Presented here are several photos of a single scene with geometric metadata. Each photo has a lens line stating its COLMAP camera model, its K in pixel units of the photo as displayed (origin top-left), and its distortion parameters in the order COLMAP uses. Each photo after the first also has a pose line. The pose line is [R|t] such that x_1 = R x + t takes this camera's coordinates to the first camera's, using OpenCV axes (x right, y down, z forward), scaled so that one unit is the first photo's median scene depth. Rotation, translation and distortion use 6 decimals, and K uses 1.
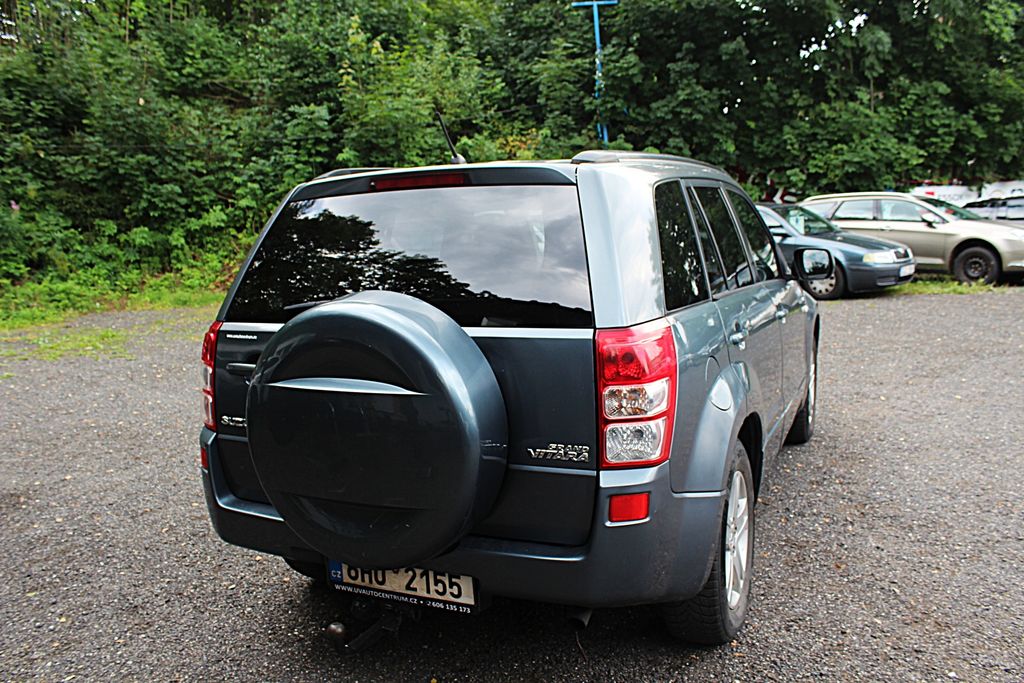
lens RADIAL K [[873.4, 0, 513.4], [0, 873.4, 343.1], [0, 0, 1]] dist [-0.163657, 0.152212]
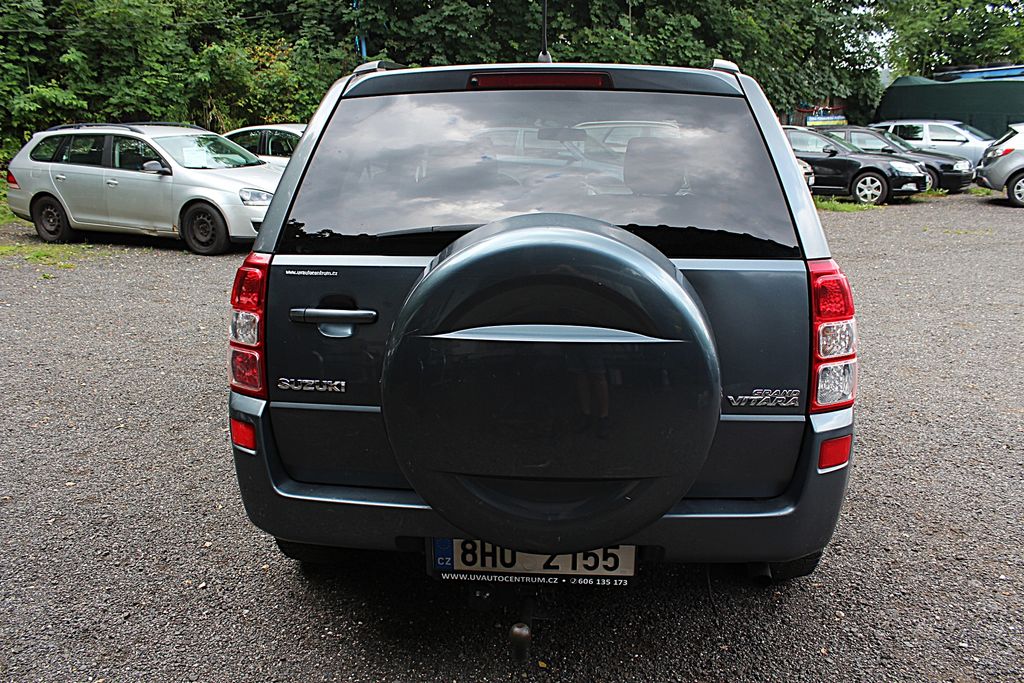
lens RADIAL K [[873.4, 0, 514.6], [0, 873.4, 347.7], [0, 0, 1]] dist [-0.163657, 0.152212]
pose [[0.939382, -0.046482, 0.339707, -0.081235], [0.014467, 0.995259, 0.096175, -0.002533], [-0.342567, -0.085431, 0.935601, 0.043314]]
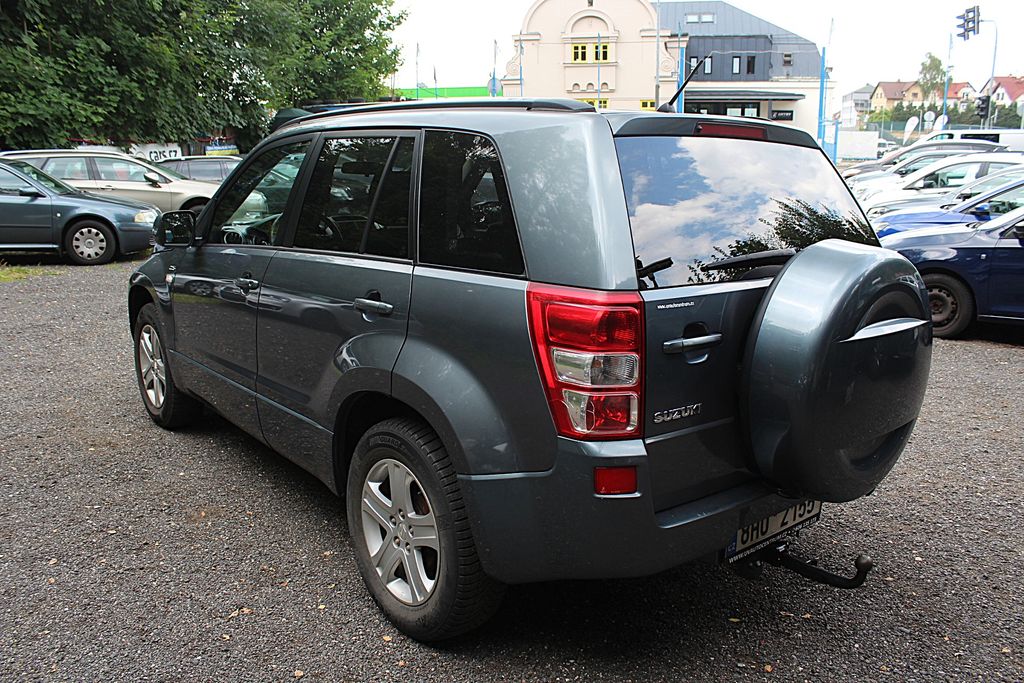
lens RADIAL K [[873.4, 0, 513.6], [0, 873.4, 341.0], [0, 0, 1]] dist [-0.163657, 0.152212]
pose [[0.418602, -0.136777, 0.897811, -0.218385], [0.099975, 0.989526, 0.104136, -0.014563], [-0.902650, 0.046167, 0.427892, 0.157727]]
